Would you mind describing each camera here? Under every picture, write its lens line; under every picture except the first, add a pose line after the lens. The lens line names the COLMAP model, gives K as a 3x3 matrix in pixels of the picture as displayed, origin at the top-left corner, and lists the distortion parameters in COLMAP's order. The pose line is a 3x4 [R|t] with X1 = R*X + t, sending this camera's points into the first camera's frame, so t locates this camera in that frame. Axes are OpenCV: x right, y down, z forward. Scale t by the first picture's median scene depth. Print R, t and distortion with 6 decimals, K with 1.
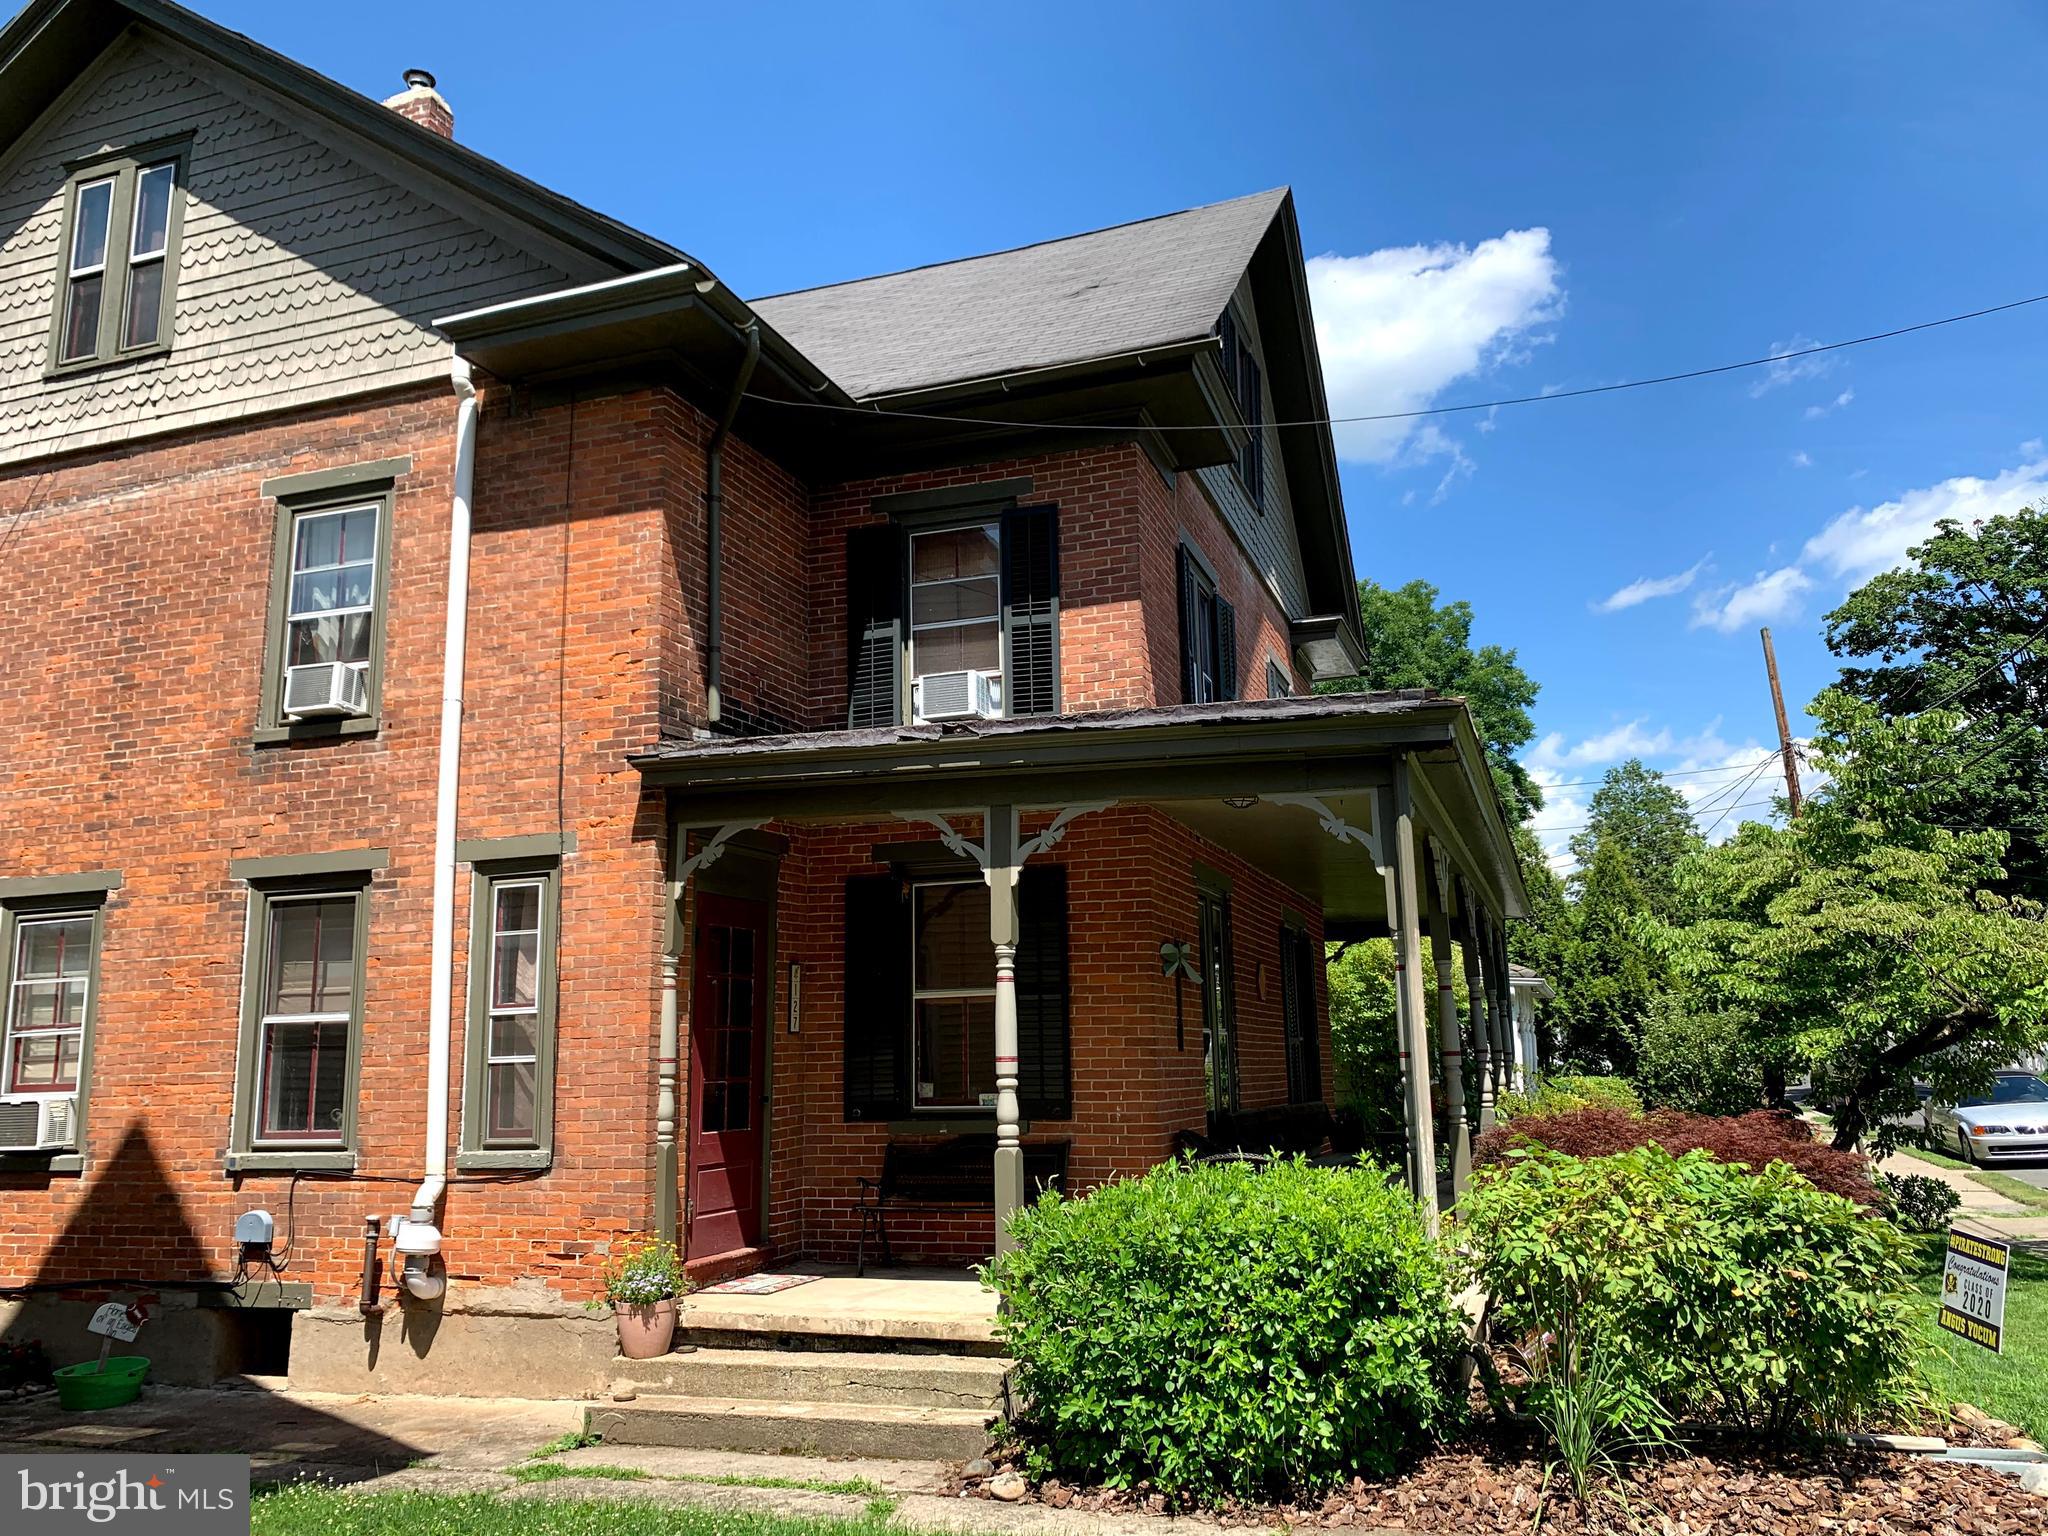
lens RADIAL K [[1549.3, 0, 1024.2], [0, 1549.3, 777.9], [0, 0, 1]] dist [-0.001197, 0.013529]
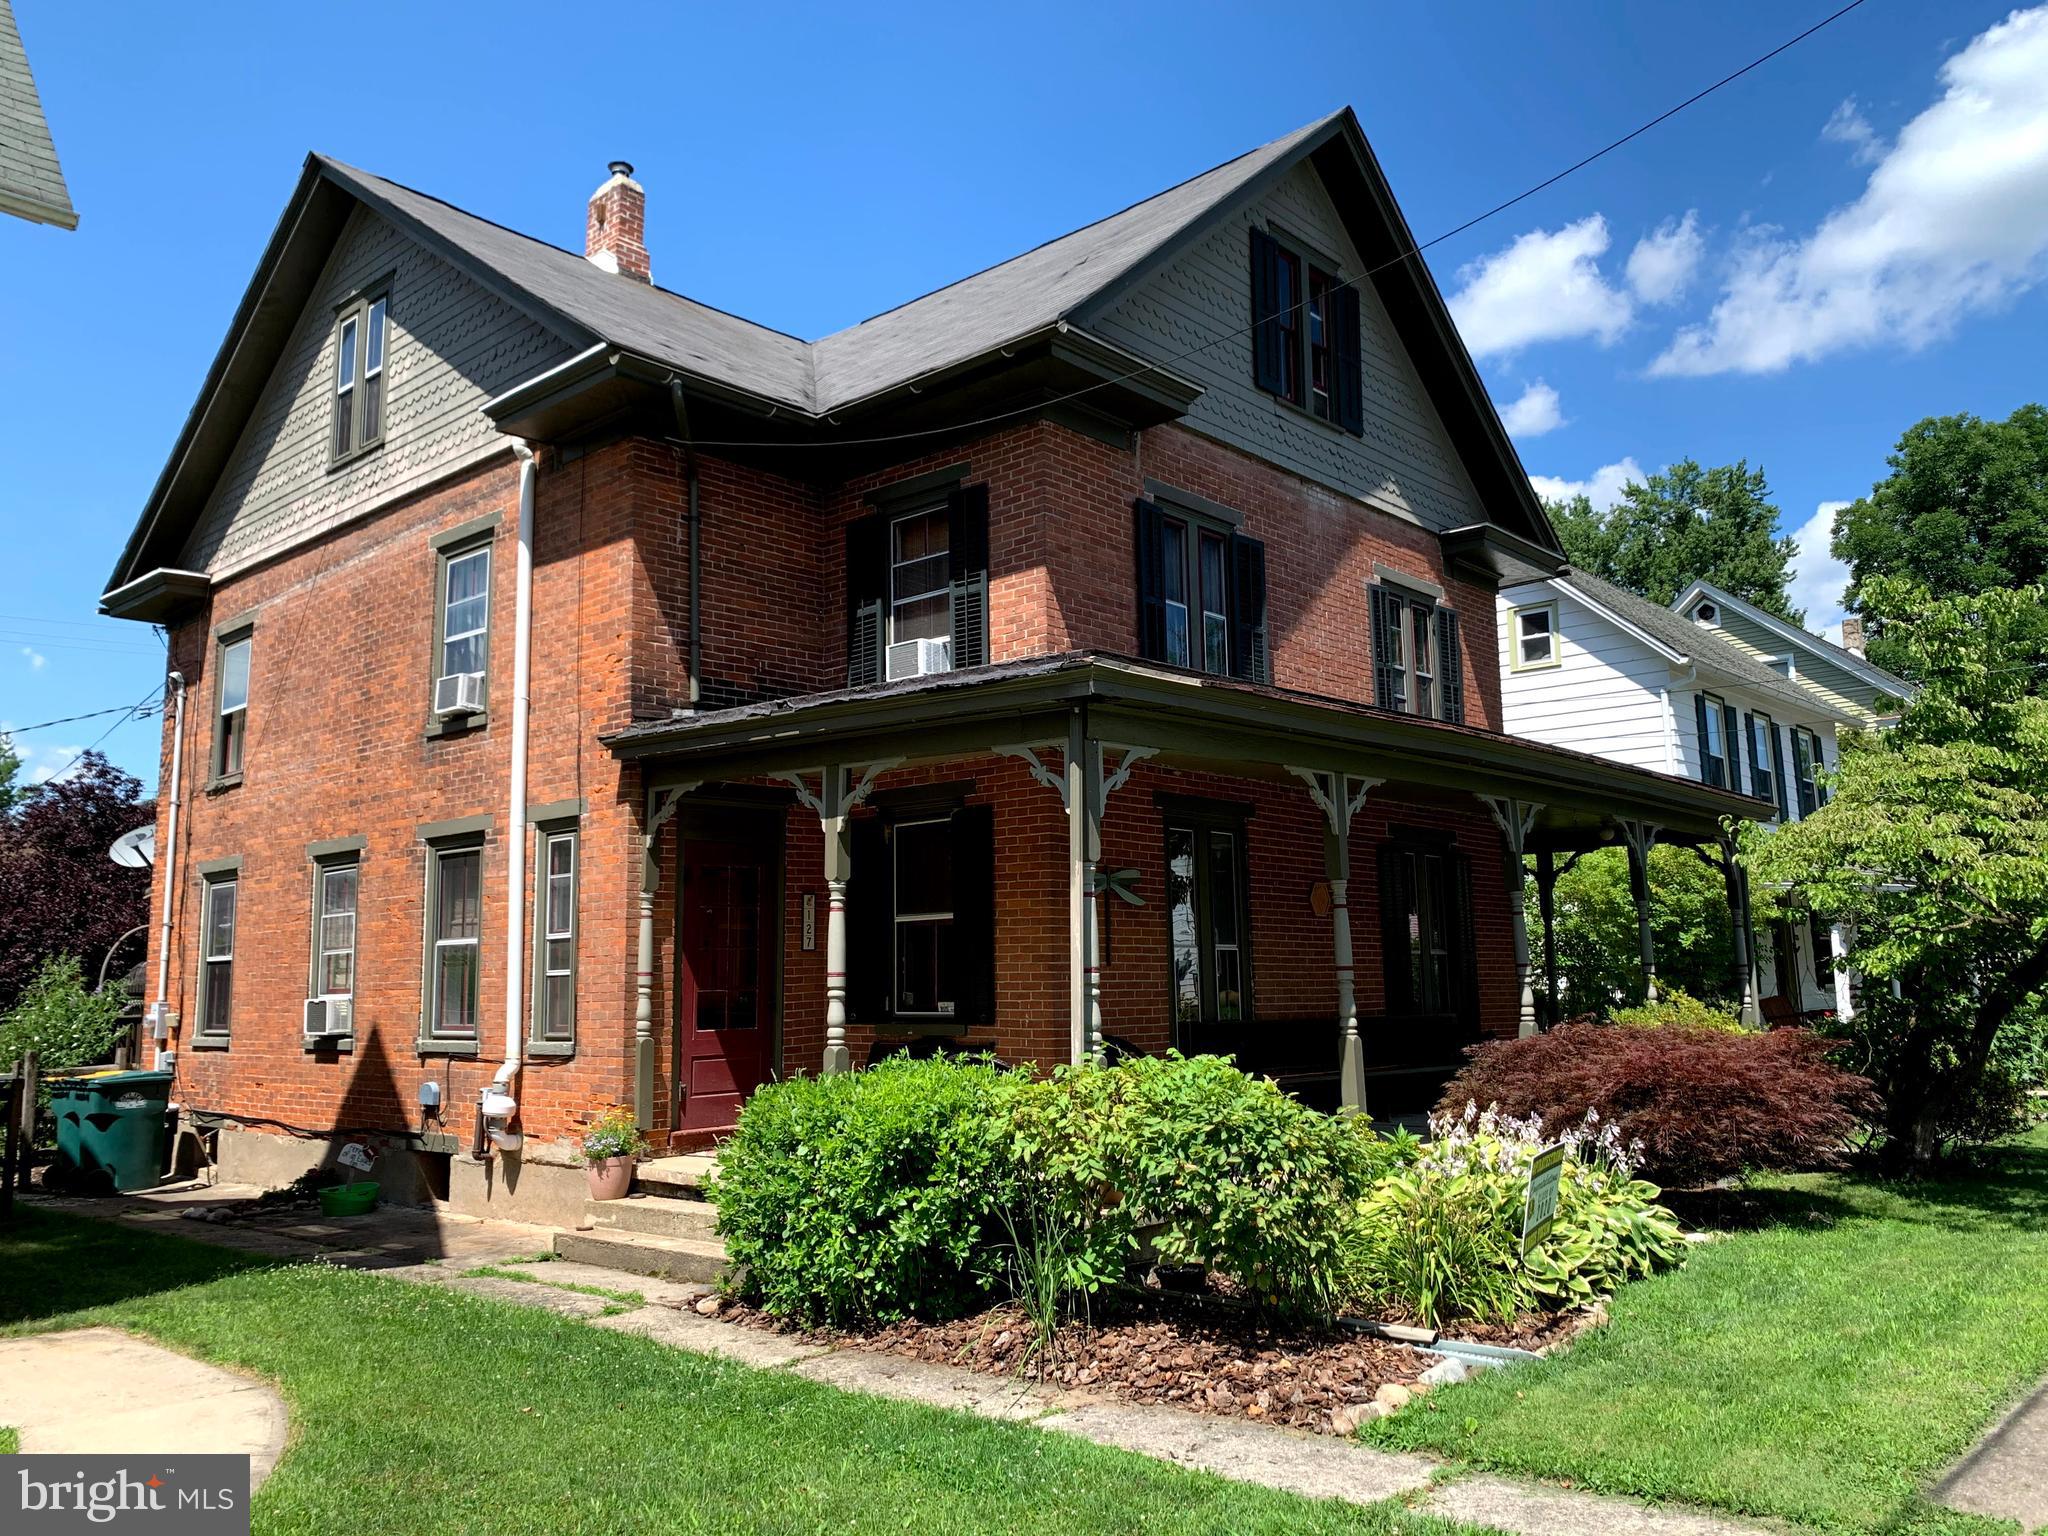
lens RADIAL K [[1552.4, 0, 1024.0], [0, 1552.4, 768.0], [0, 0, 1]] dist [0.009716, -0.000229]
pose [[0.923050, -0.046827, -0.381819, 0.514174], [0.066933, 0.996974, 0.039540, -0.015234], [0.378812, -0.062054, 0.923391, -0.047654]]
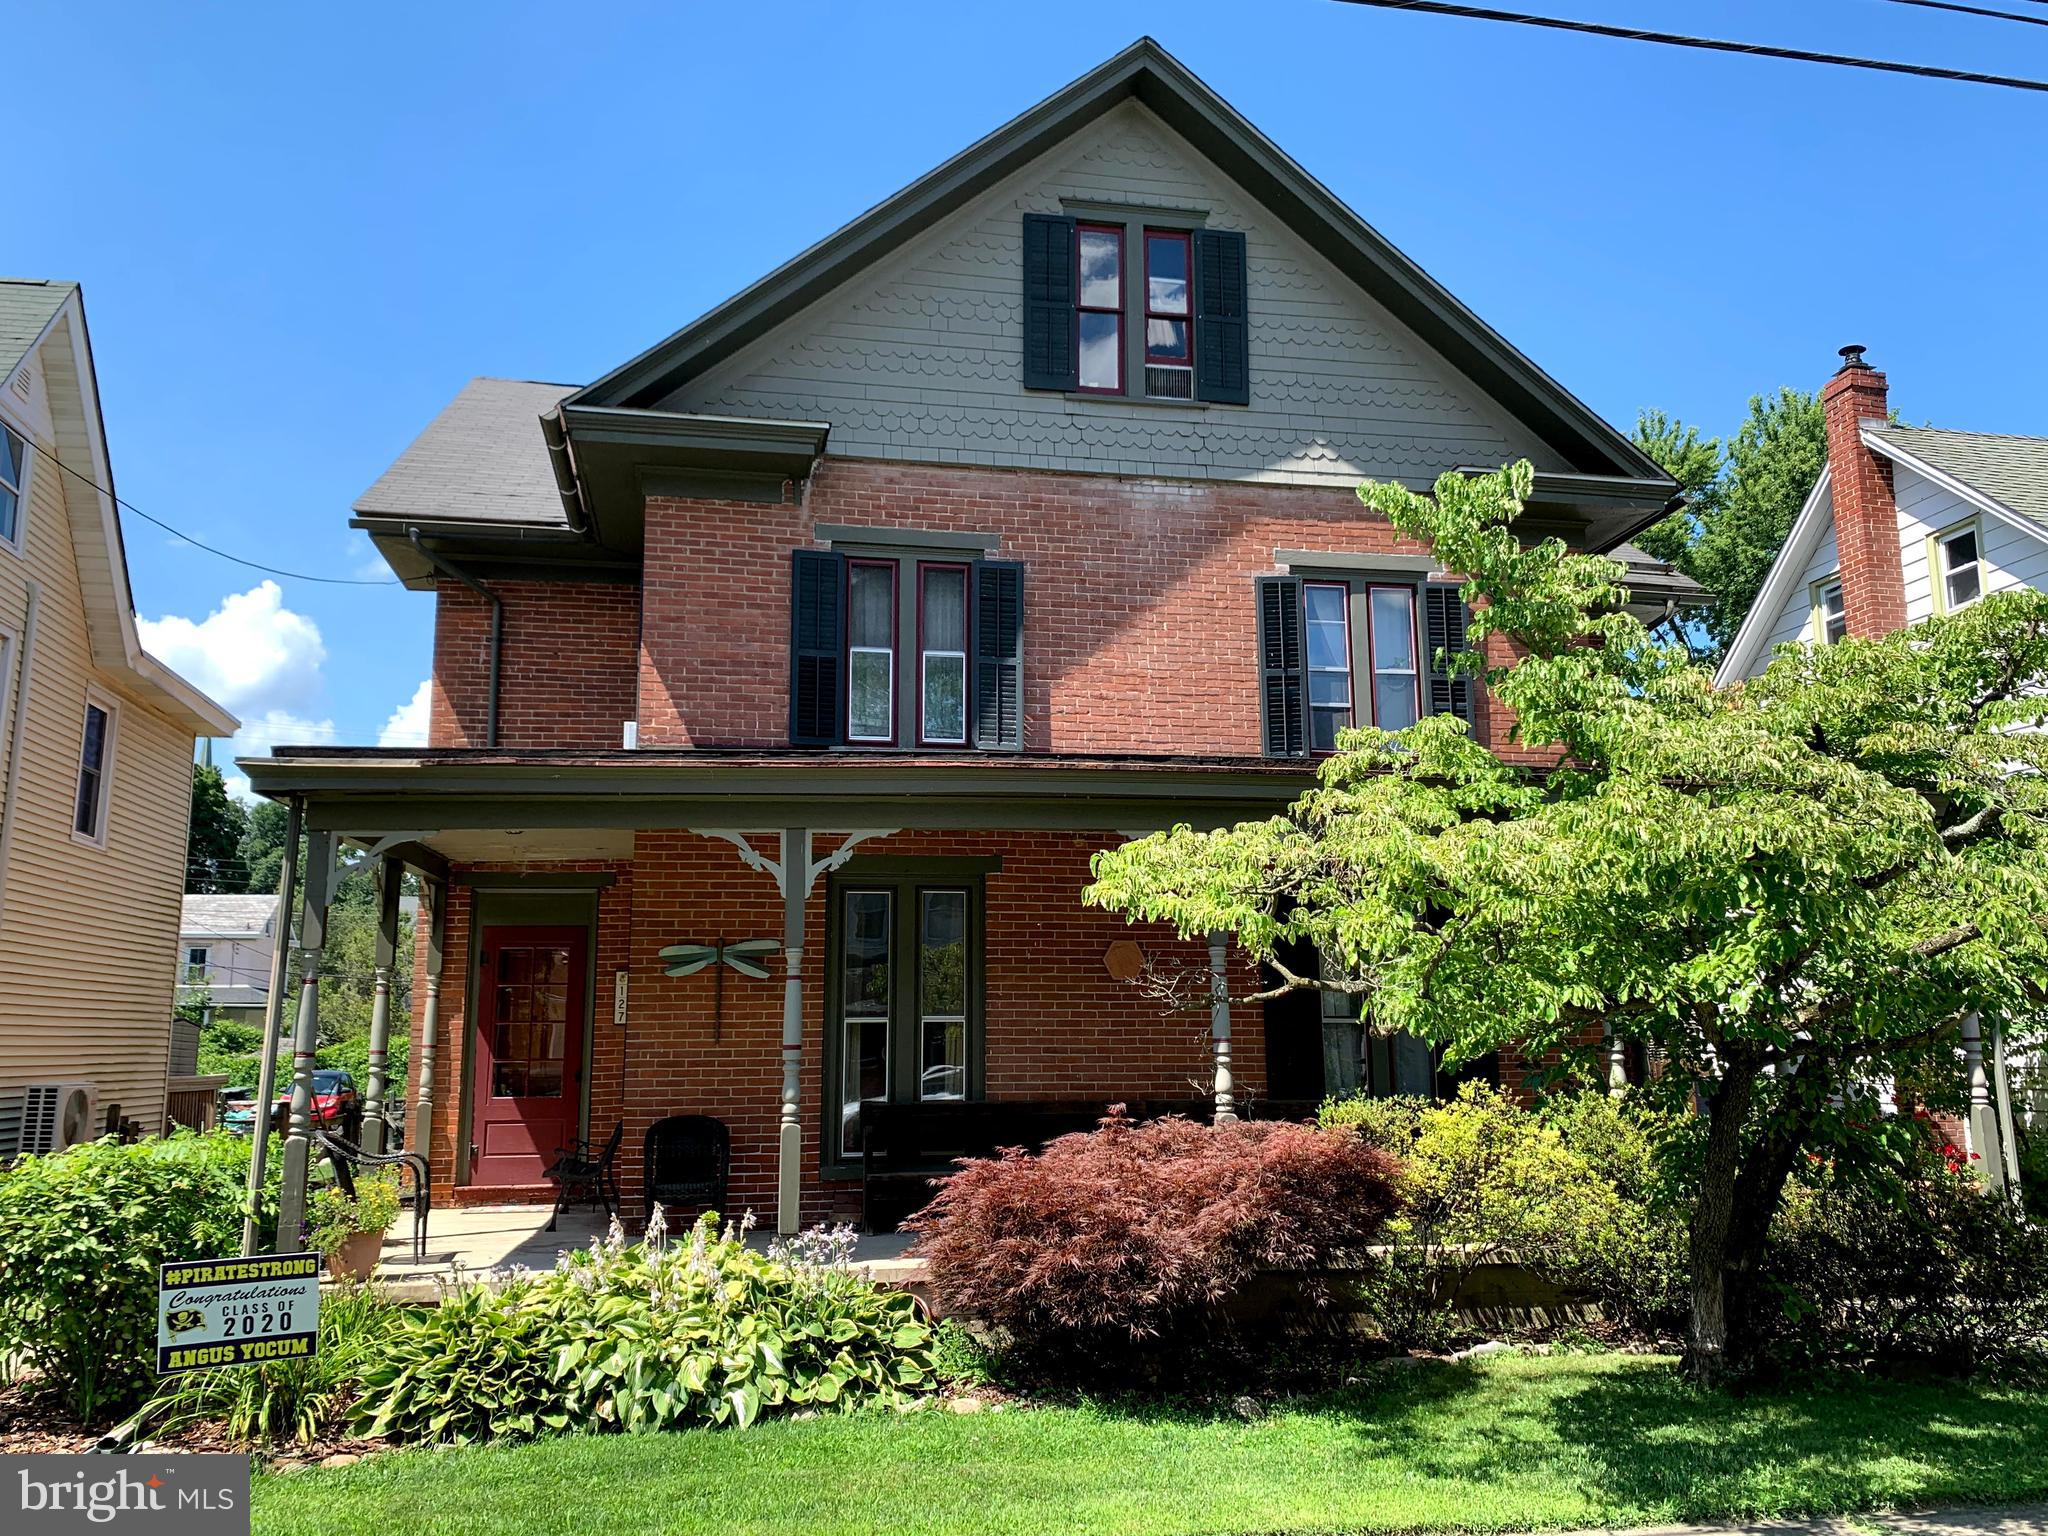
lens RADIAL K [[1551.0, 0, 1027.4], [0, 1551.0, 774.9], [0, 0, 1]] dist [0.037290, 0.001946]
pose [[0.513800, -0.130390, -0.847944, 1.239777], [0.154475, 0.986289, -0.058061, 0.095693], [0.843888, -0.101154, 0.526897, 0.674747]]
